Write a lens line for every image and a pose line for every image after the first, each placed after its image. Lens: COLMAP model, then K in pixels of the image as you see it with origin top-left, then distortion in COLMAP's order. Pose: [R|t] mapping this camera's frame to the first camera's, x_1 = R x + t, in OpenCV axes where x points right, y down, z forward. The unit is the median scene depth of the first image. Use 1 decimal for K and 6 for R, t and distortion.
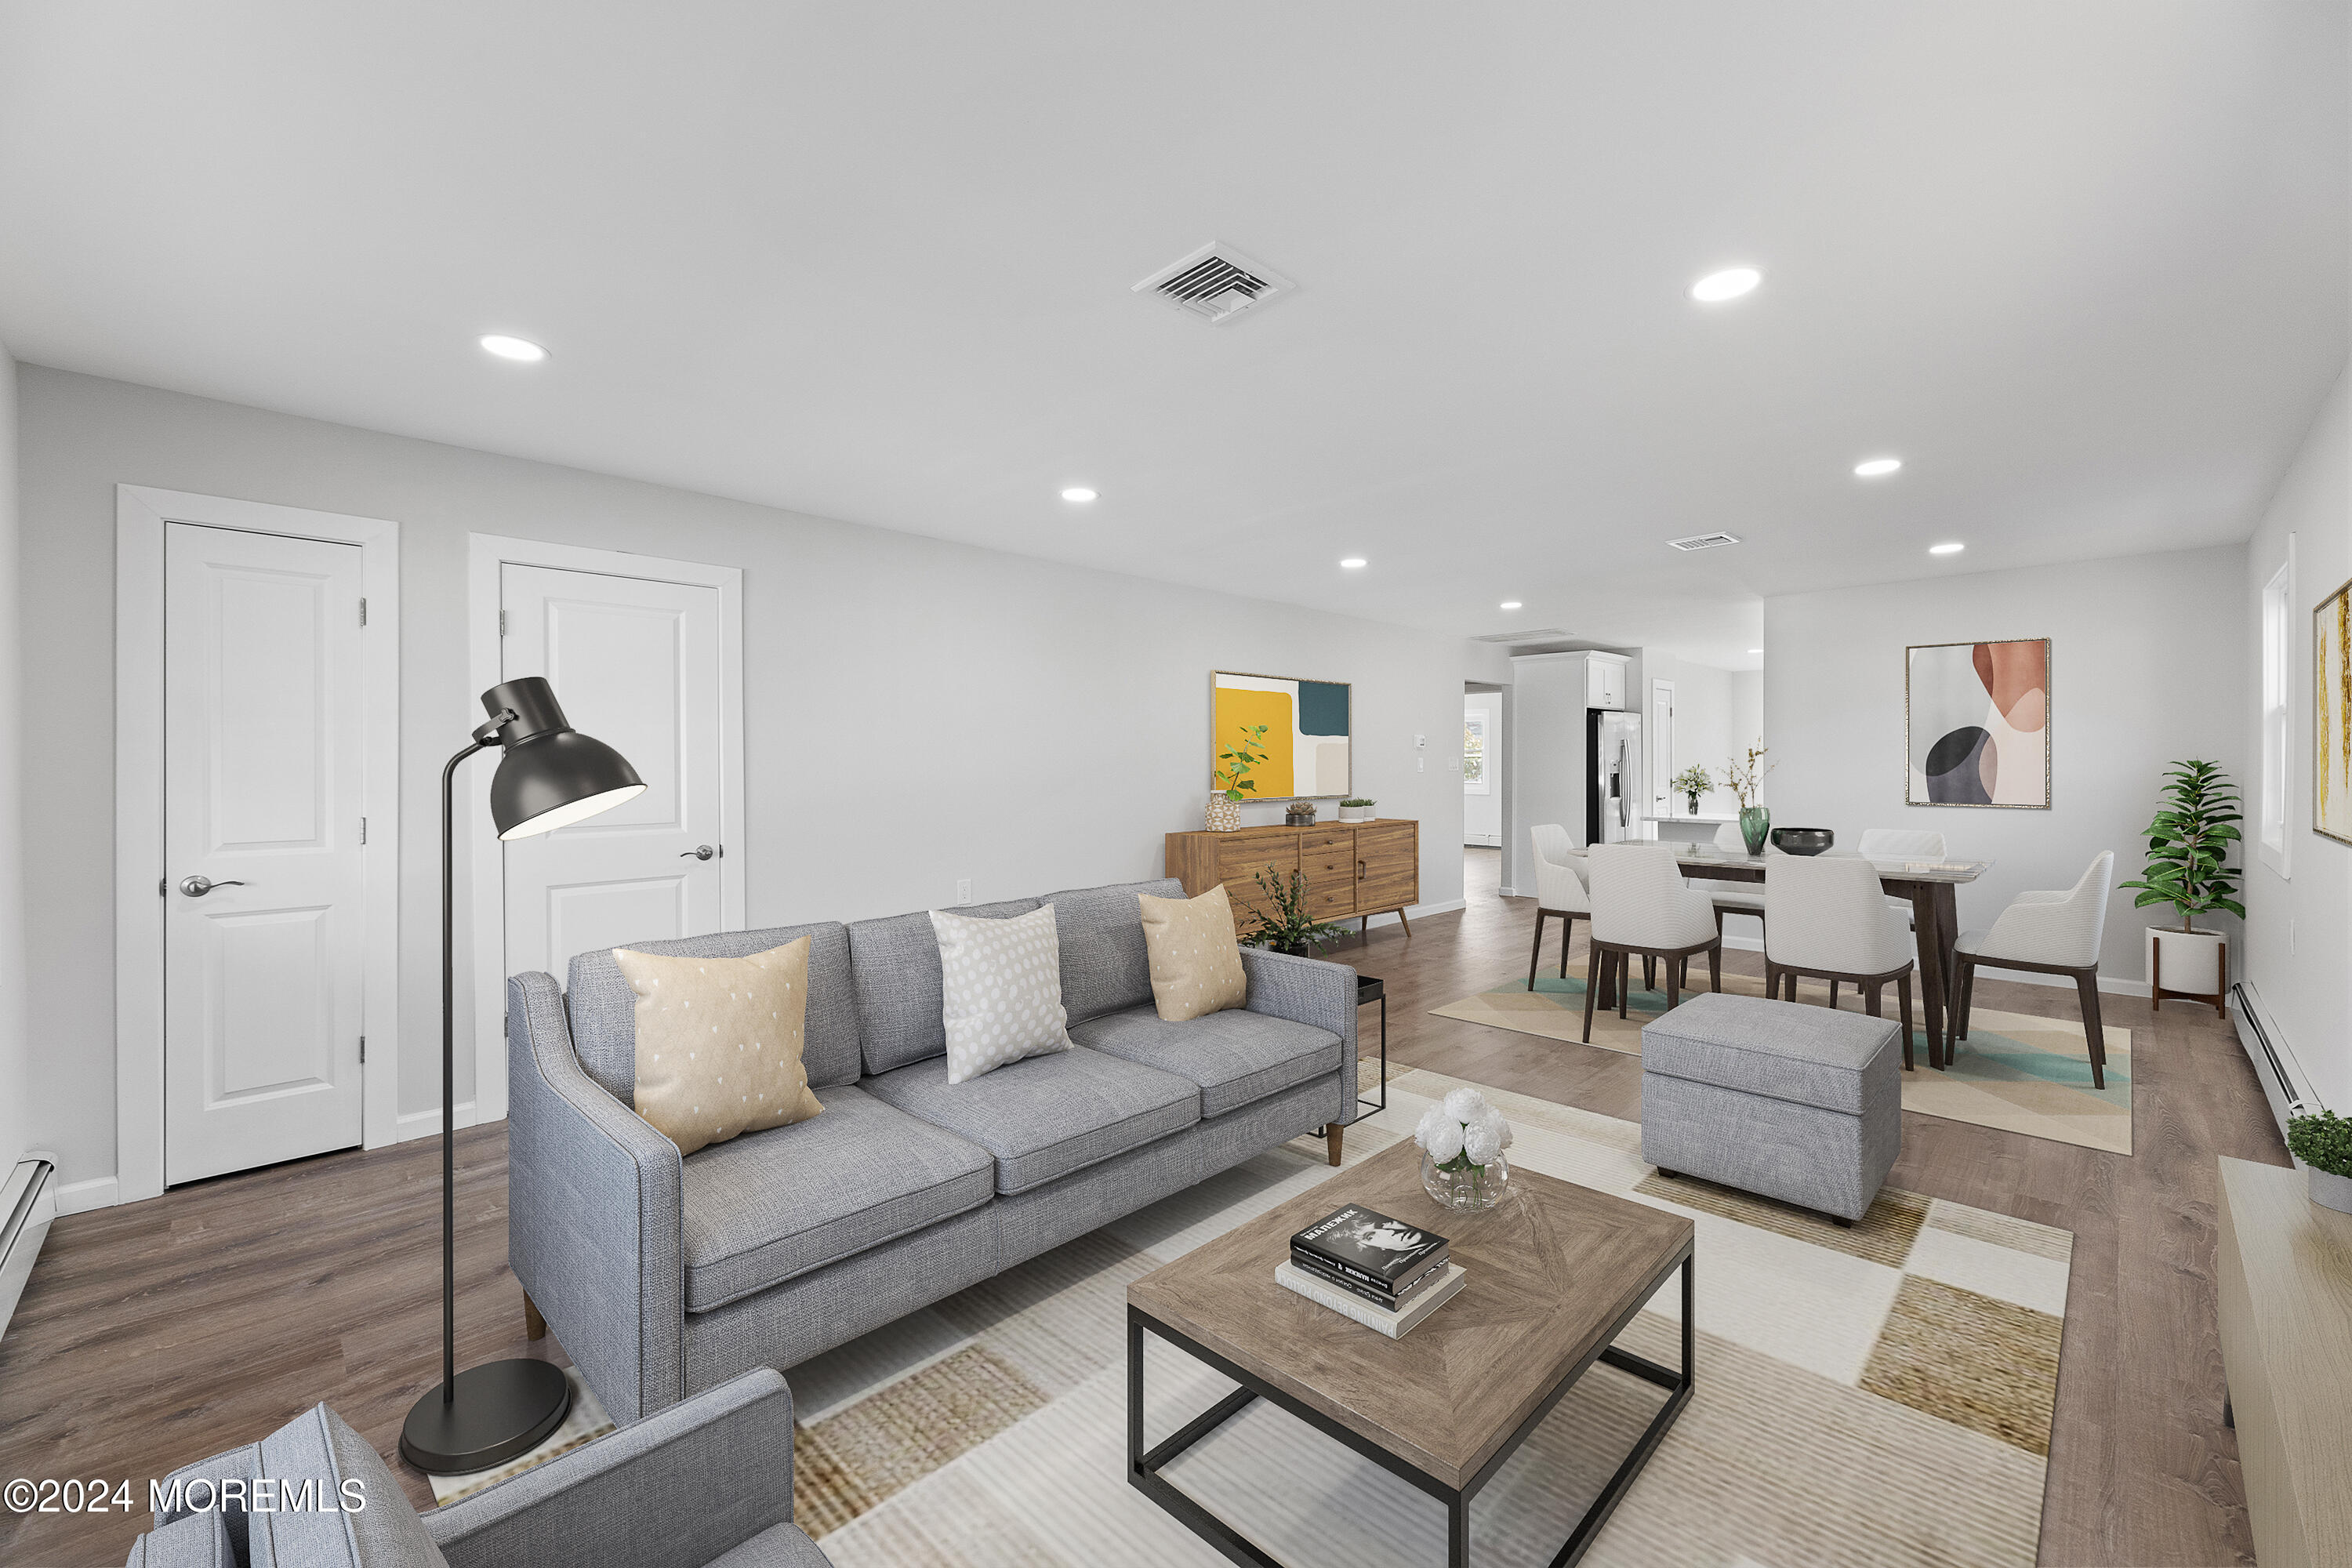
lens RADIAL K [[942.4, 0, 1178.6], [0, 942.4, 758.5], [0, 0, 1]] dist [0.000296, 0.000185]
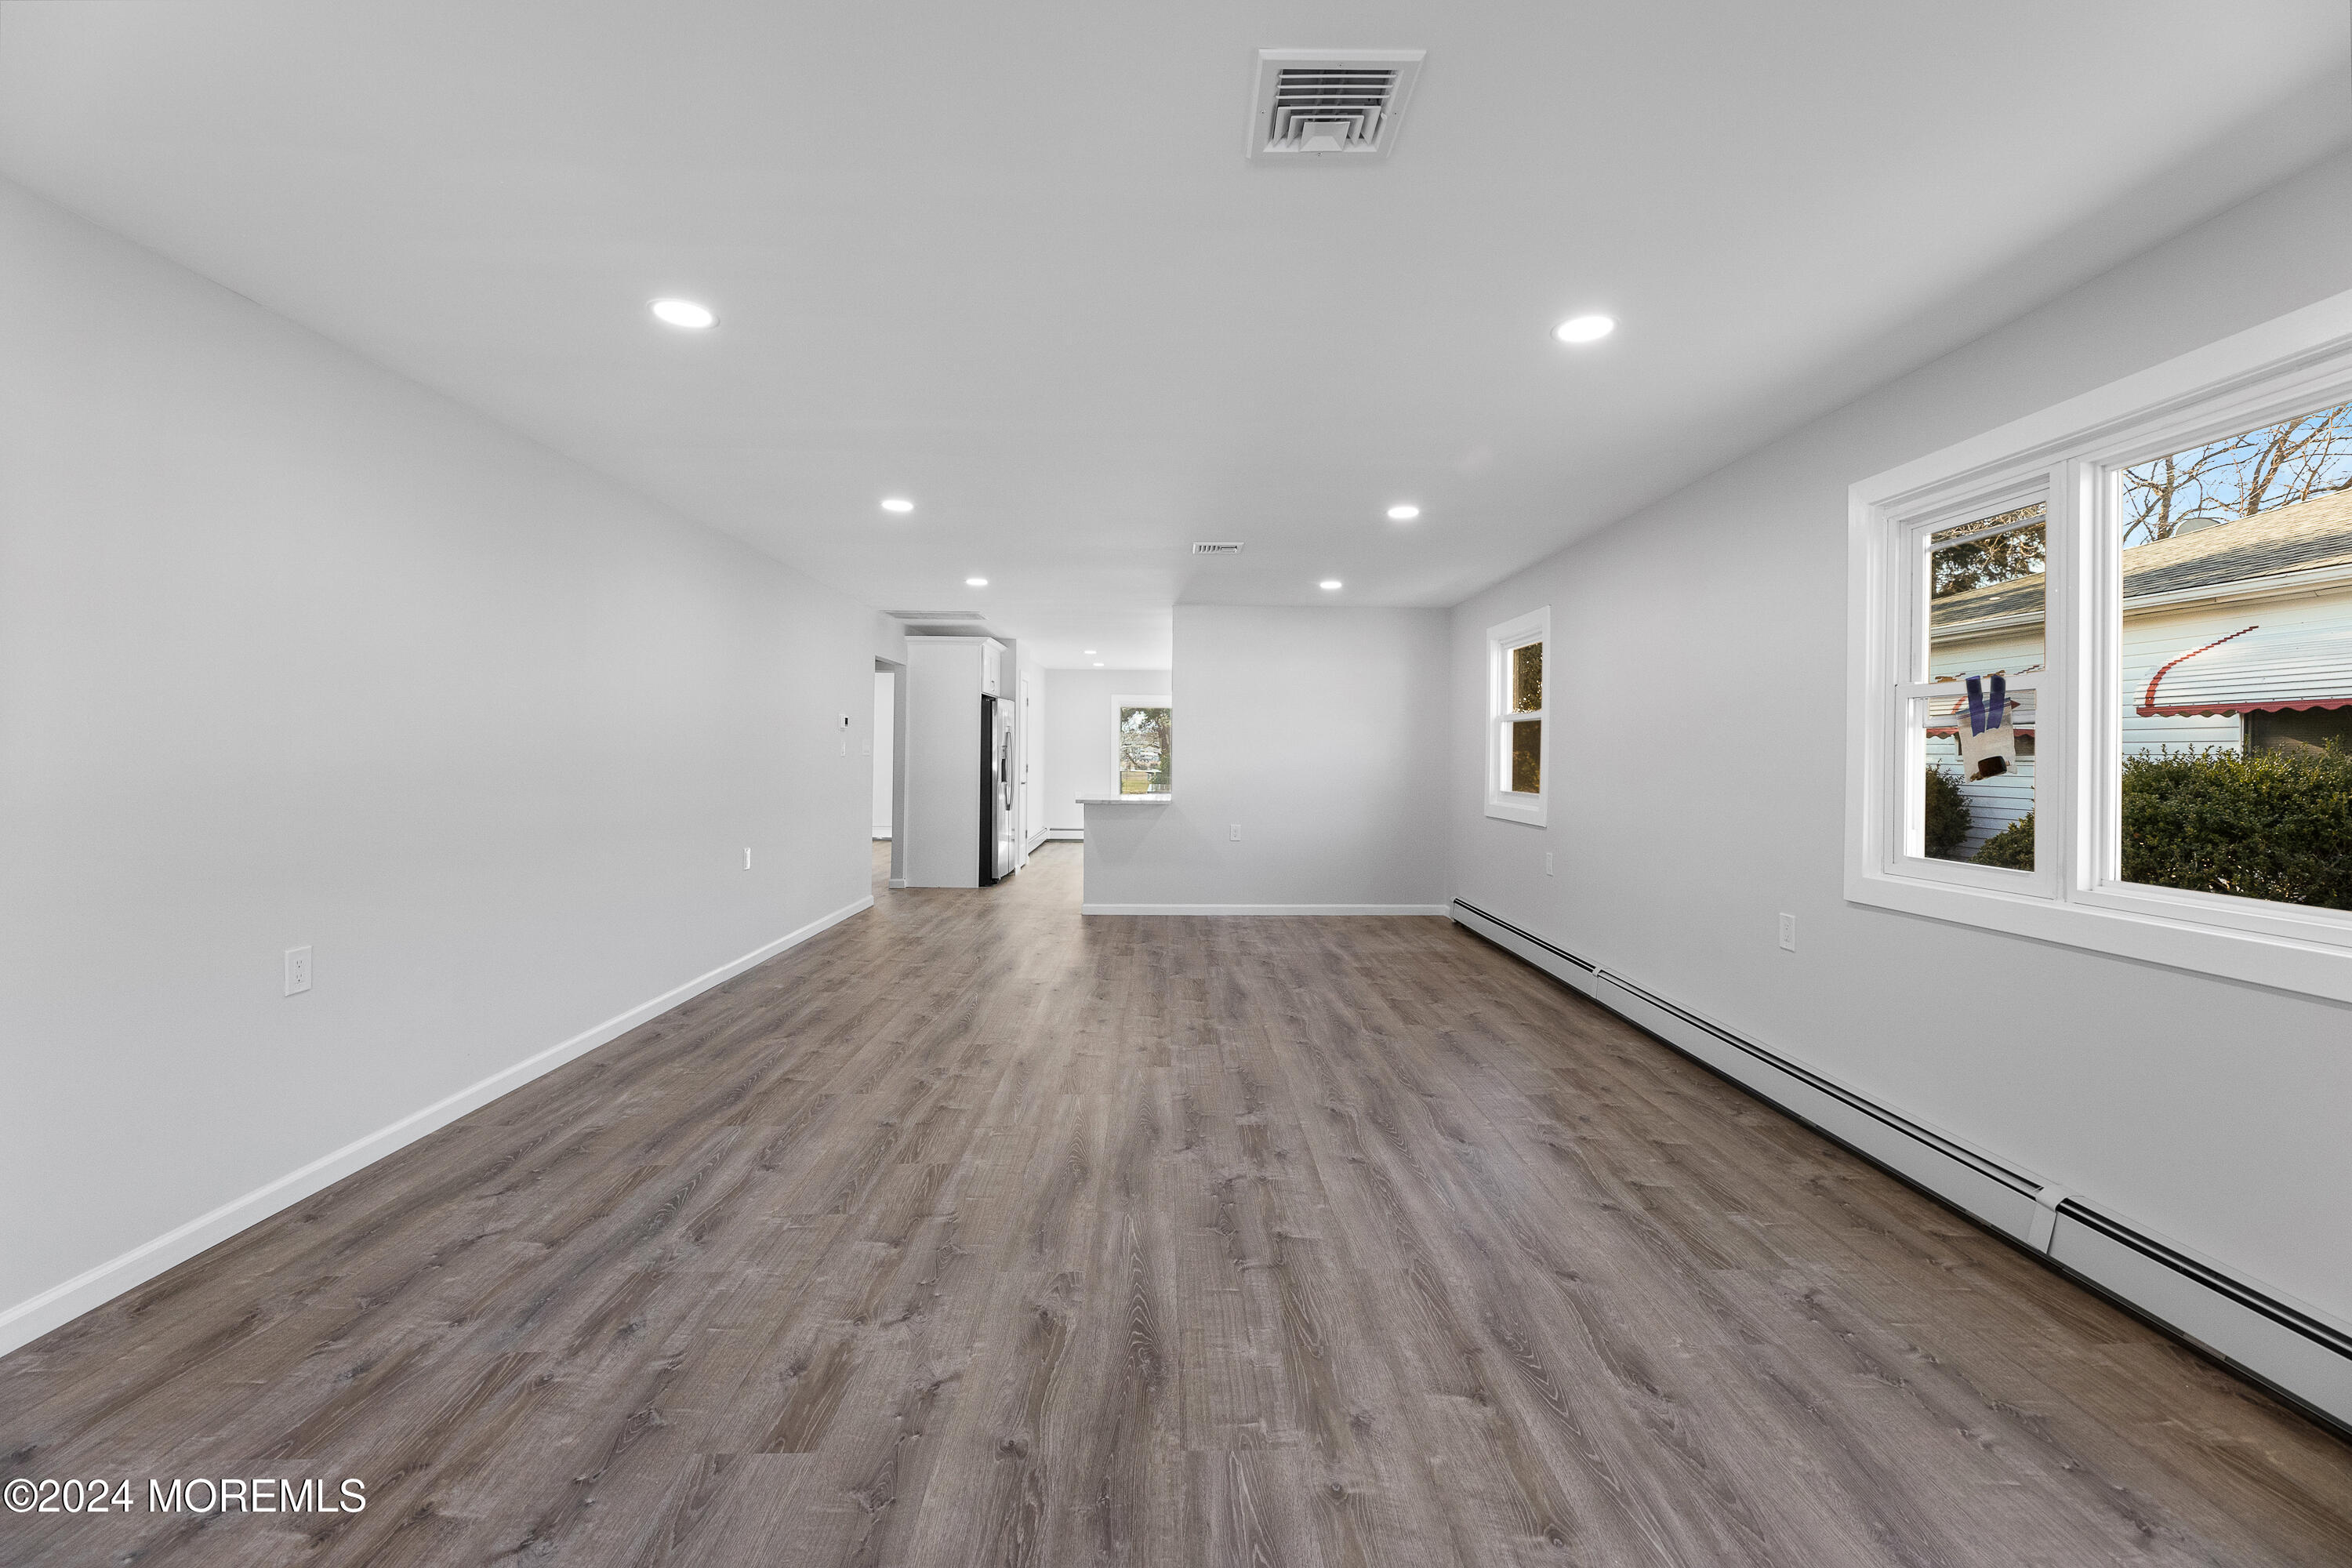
lens RADIAL K [[942.4, 0, 1178.6], [0, 942.4, 758.5], [0, 0, 1]] dist [0.000296, 0.000185]
pose [[0.686430, 0.000849, 0.727195, -0.157993], [-0.012192, 0.999872, 0.010341, 0.002414], [-0.727094, -0.015965, 0.686353, 0.153438]]
